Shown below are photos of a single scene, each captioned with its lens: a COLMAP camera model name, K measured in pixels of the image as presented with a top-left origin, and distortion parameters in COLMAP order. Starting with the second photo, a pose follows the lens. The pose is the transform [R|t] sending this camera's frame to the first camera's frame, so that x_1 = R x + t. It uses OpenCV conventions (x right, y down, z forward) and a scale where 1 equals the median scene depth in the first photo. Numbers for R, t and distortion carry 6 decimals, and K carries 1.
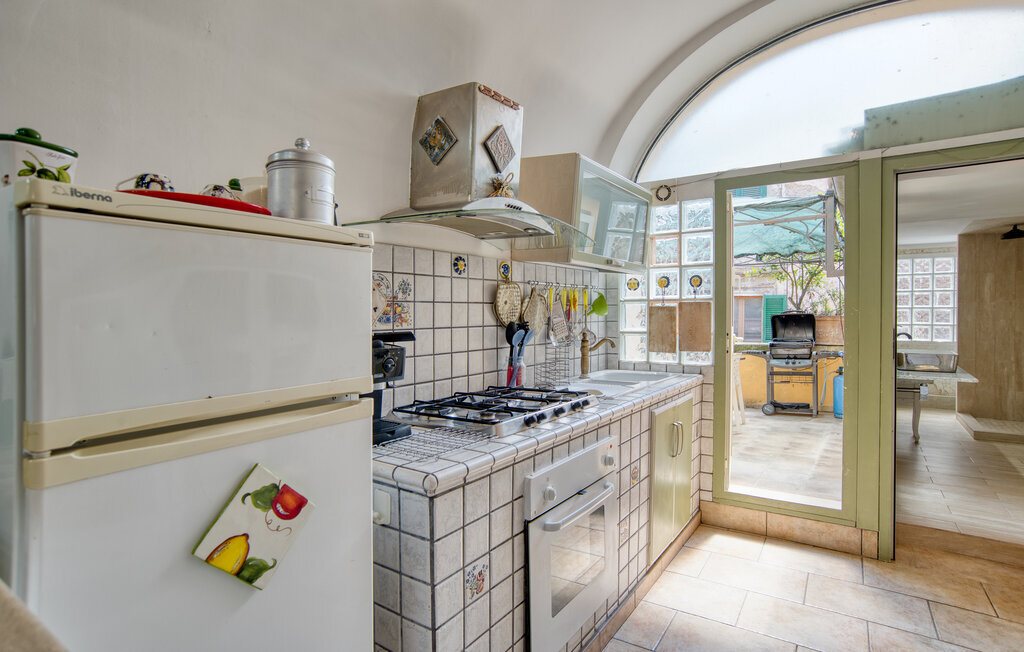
lens RADIAL K [[511.3, 0, 477.1], [0, 511.3, 324.2], [0, 0, 1]] dist [-0.056896, 0.012464]
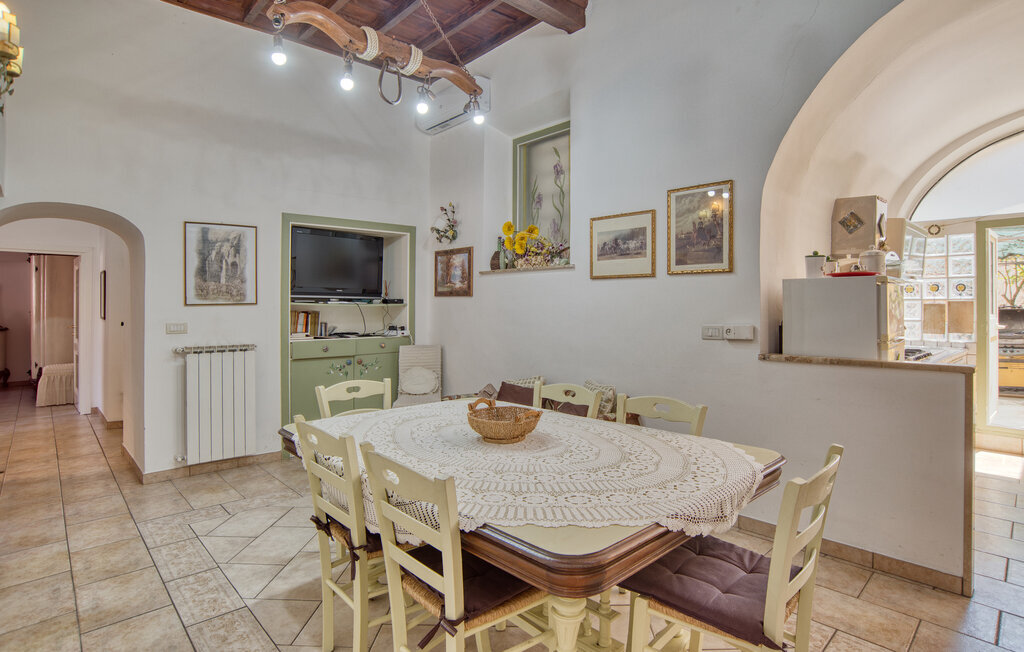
lens RADIAL K [[511.3, 0, 478.2], [0, 511.3, 298.9], [0, 0, 1]] dist [-0.056896, 0.012464]
pose [[0.975188, 0.004860, -0.221323, -0.649691], [-0.012306, 0.999403, -0.032276, 0.014908], [0.221034, 0.034199, 0.974666, -0.745170]]
